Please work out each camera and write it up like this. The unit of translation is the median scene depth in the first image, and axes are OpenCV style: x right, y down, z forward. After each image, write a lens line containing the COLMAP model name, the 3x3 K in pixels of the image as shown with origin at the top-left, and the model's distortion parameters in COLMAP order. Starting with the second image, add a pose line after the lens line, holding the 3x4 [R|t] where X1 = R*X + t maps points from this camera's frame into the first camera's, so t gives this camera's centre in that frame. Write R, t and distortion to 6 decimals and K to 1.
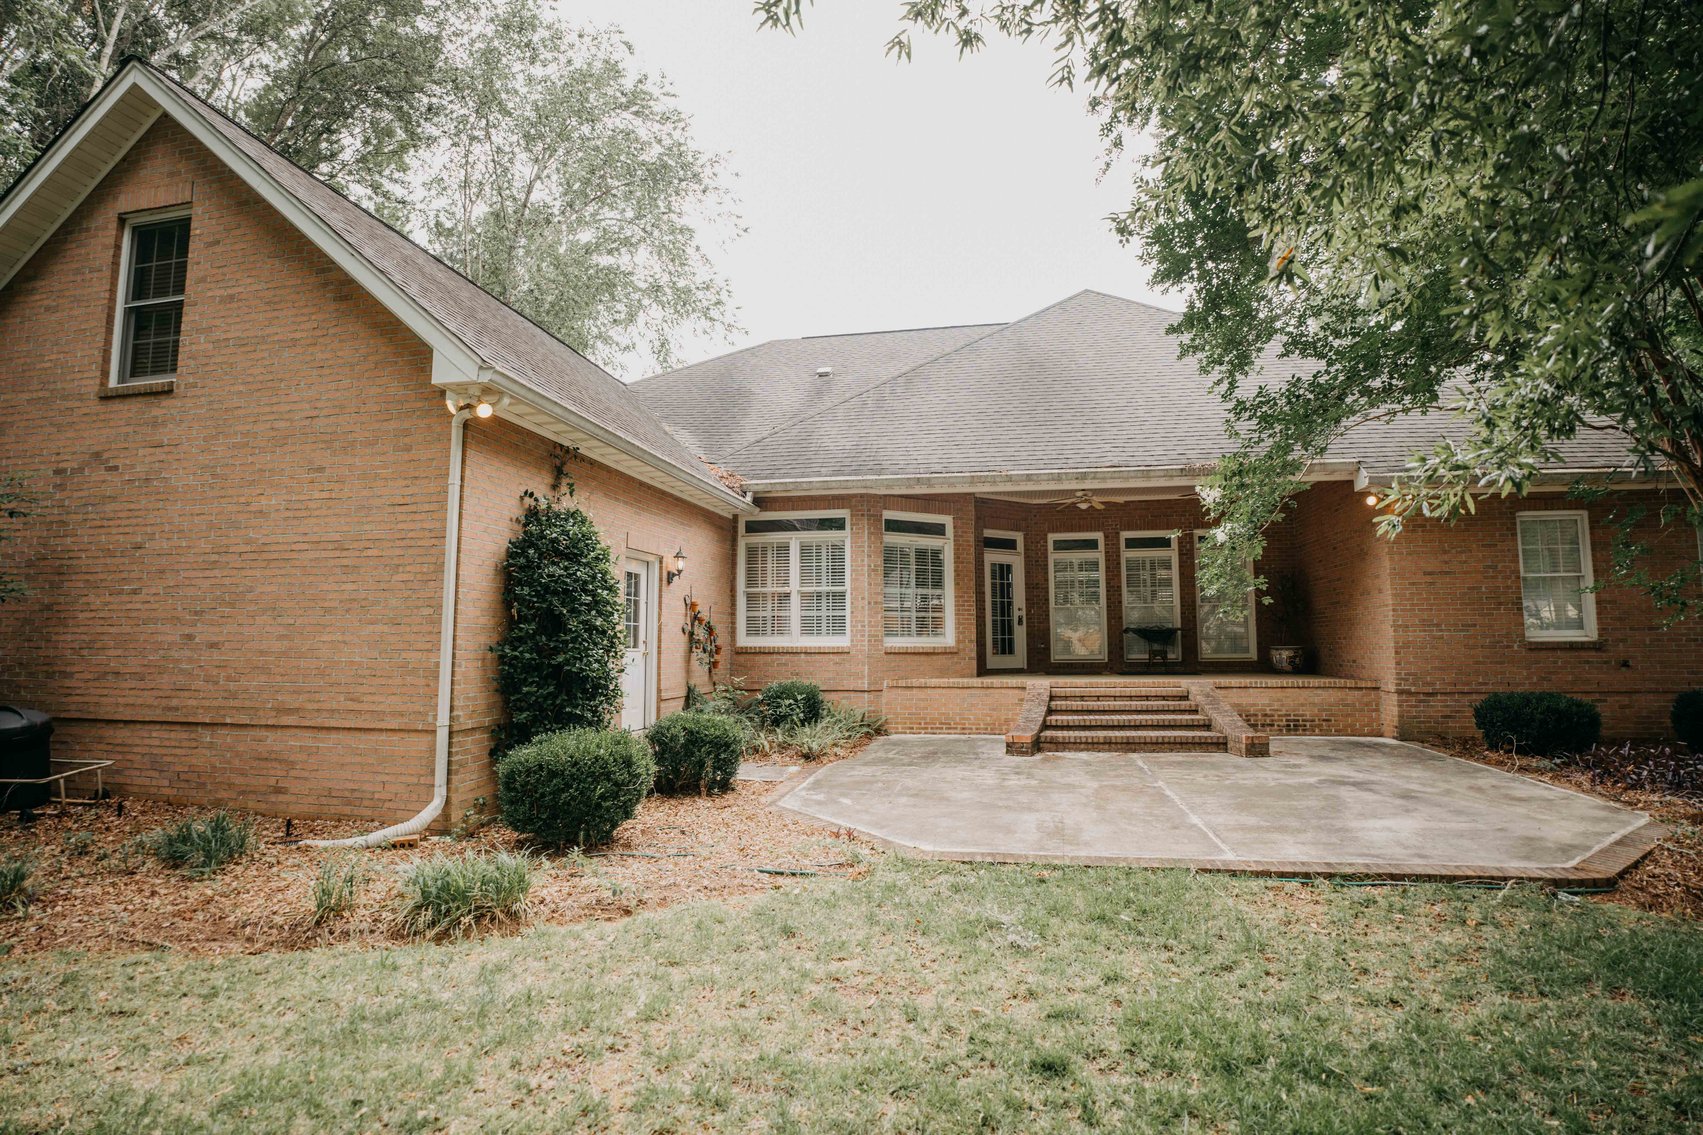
lens RADIAL K [[811.8, 0, 849.1], [0, 811.8, 567.8], [0, 0, 1]] dist [-0.070650, 0.021803]
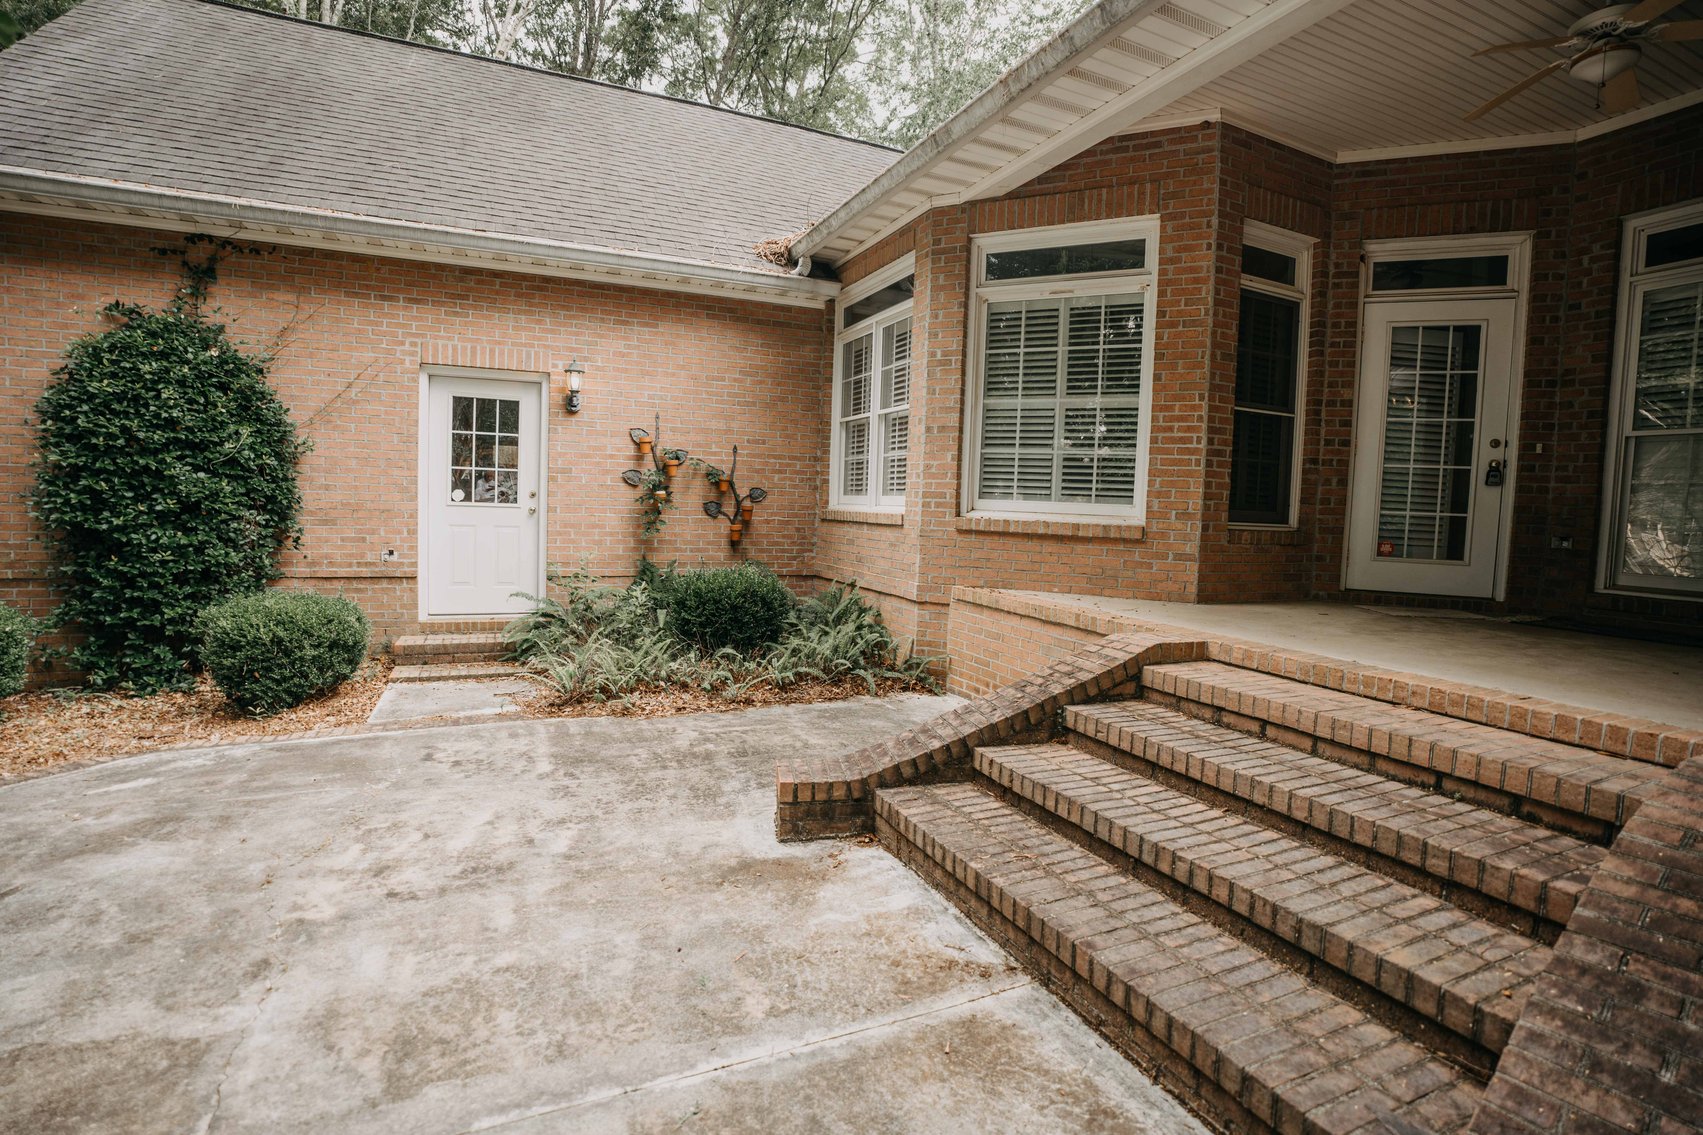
lens RADIAL K [[811.8, 0, 849.1], [0, 811.8, 567.8], [0, 0, 1]] dist [-0.070650, 0.021803]
pose [[0.583833, 0.089355, -0.806942, 0.387011], [0.041119, 0.989395, 0.139308, 0.052871], [0.810832, -0.114513, 0.573967, 0.626185]]
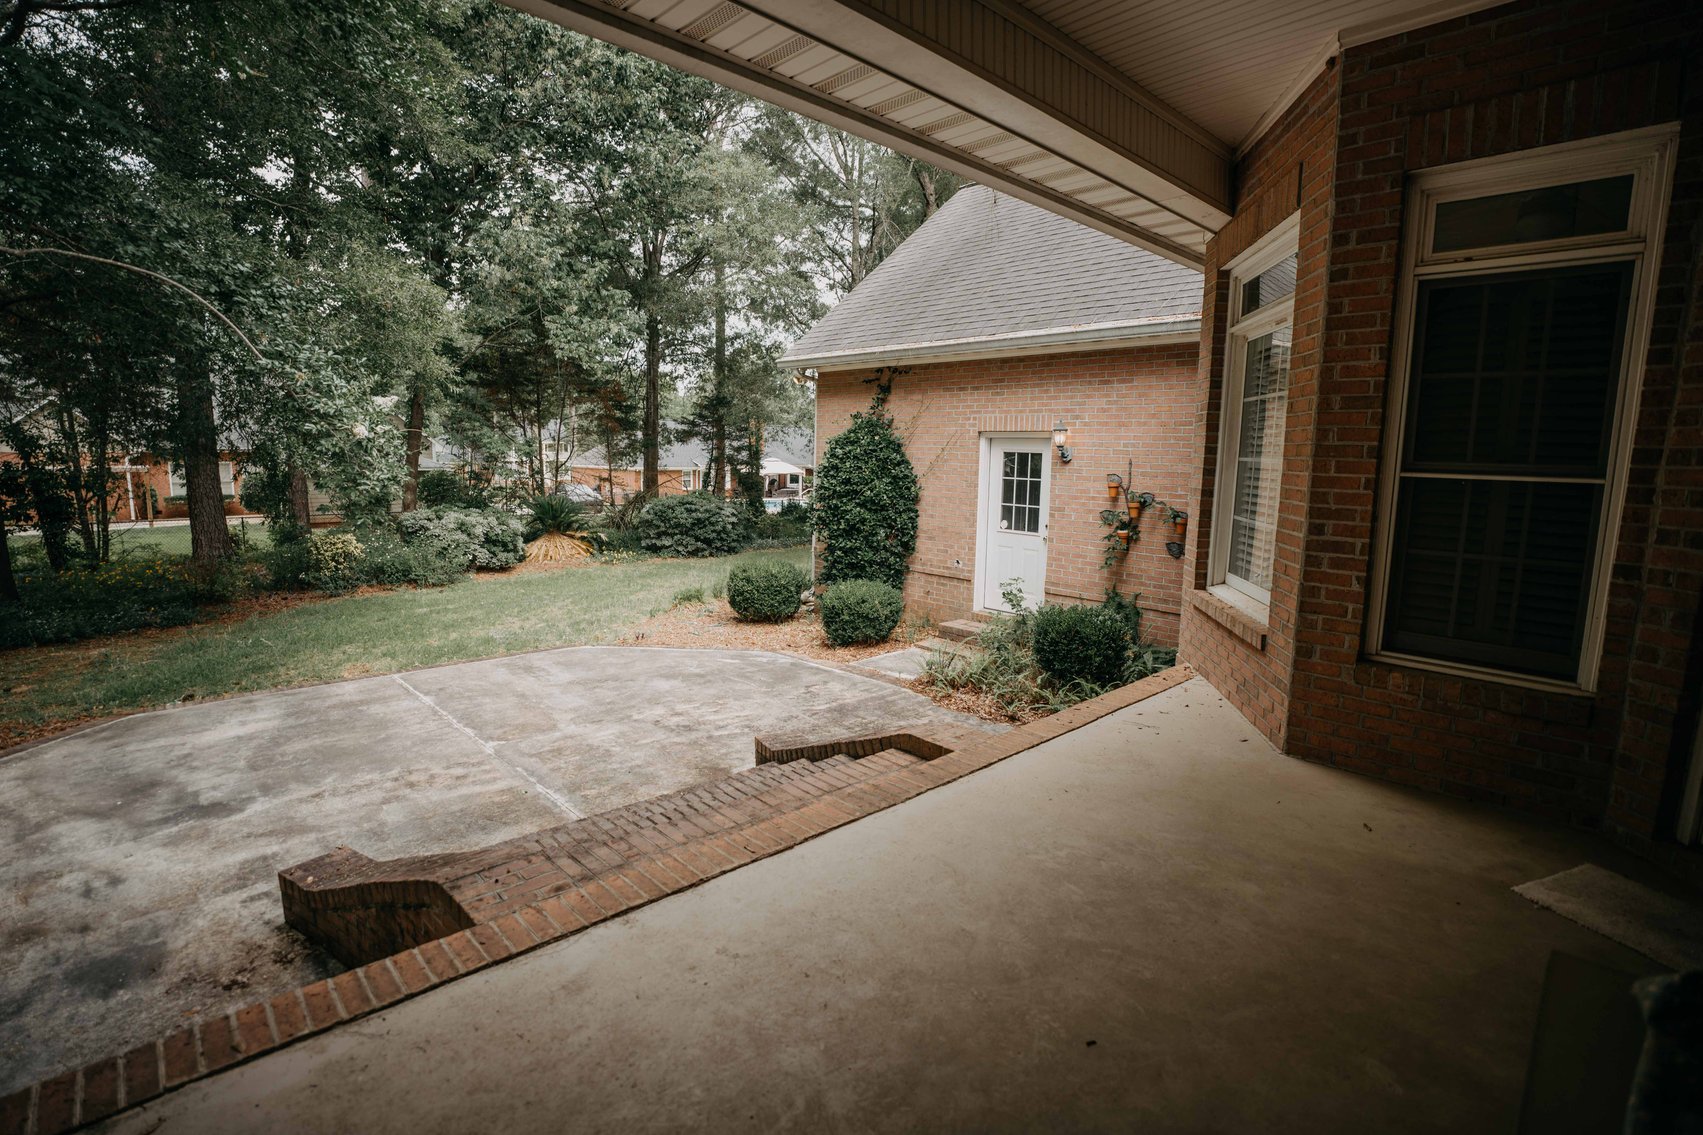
lens RADIAL K [[811.8, 0, 849.1], [0, 811.8, 567.8], [0, 0, 1]] dist [-0.070650, 0.021803]
pose [[-0.573265, 0.115493, -0.811190, 0.484177], [0.066220, 0.993308, 0.094624, 0.028564], [0.816690, 0.000527, -0.577077, 1.038704]]
